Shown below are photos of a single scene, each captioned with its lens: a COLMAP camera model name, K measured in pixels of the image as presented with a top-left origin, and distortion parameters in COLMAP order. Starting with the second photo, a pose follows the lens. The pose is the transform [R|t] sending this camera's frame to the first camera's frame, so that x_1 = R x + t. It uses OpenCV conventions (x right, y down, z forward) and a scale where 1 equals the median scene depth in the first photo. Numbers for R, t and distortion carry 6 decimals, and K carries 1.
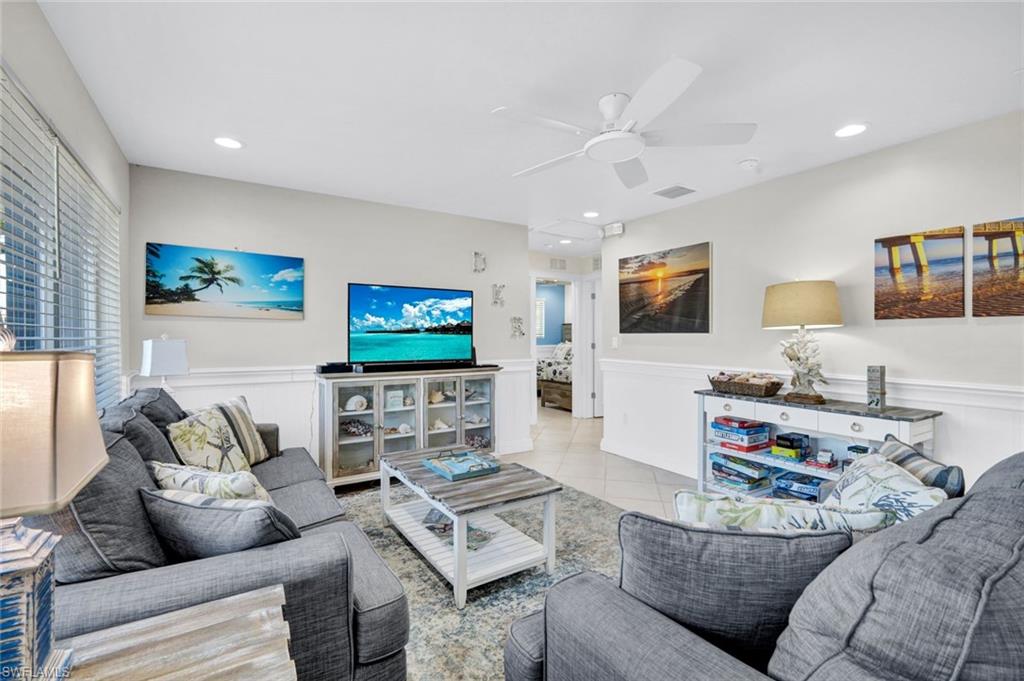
lens RADIAL K [[446.9, 0, 506.5], [0, 446.9, 339.9], [0, 0, 1]] dist [0.006880, -0.000116]
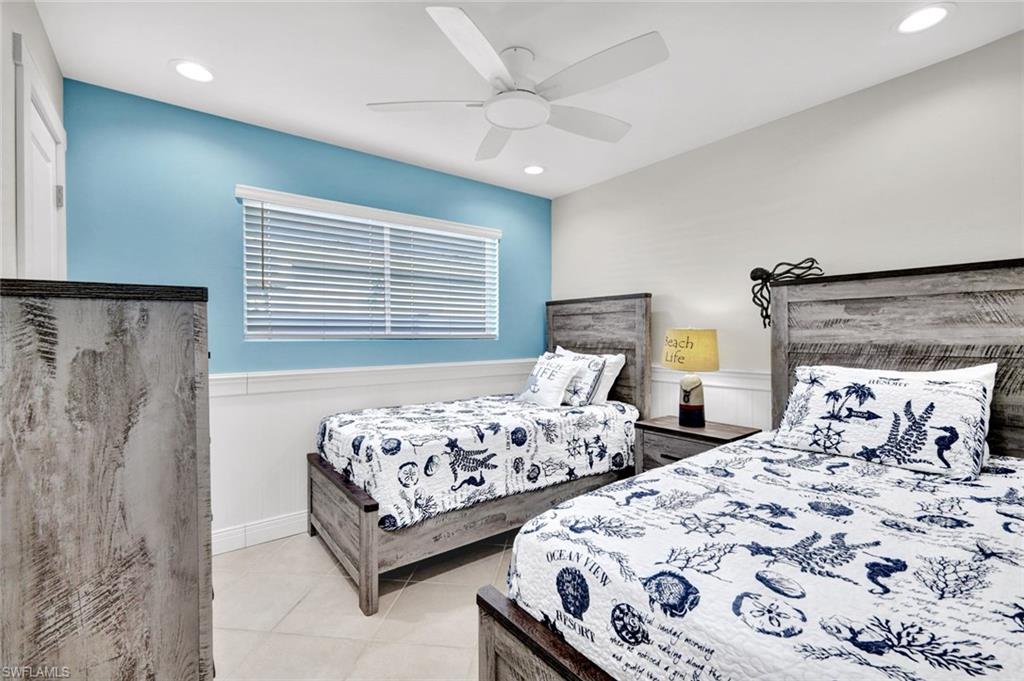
lens RADIAL K [[446.9, 0, 509.6], [0, 446.9, 338.3], [0, 0, 1]] dist [0.006880, -0.000116]
pose [[0.993763, -0.000873, 0.111514, 0.061313], [0.000770, 0.999999, 0.000969, -0.005604], [-0.111514, -0.000877, 0.993762, 0.726667]]
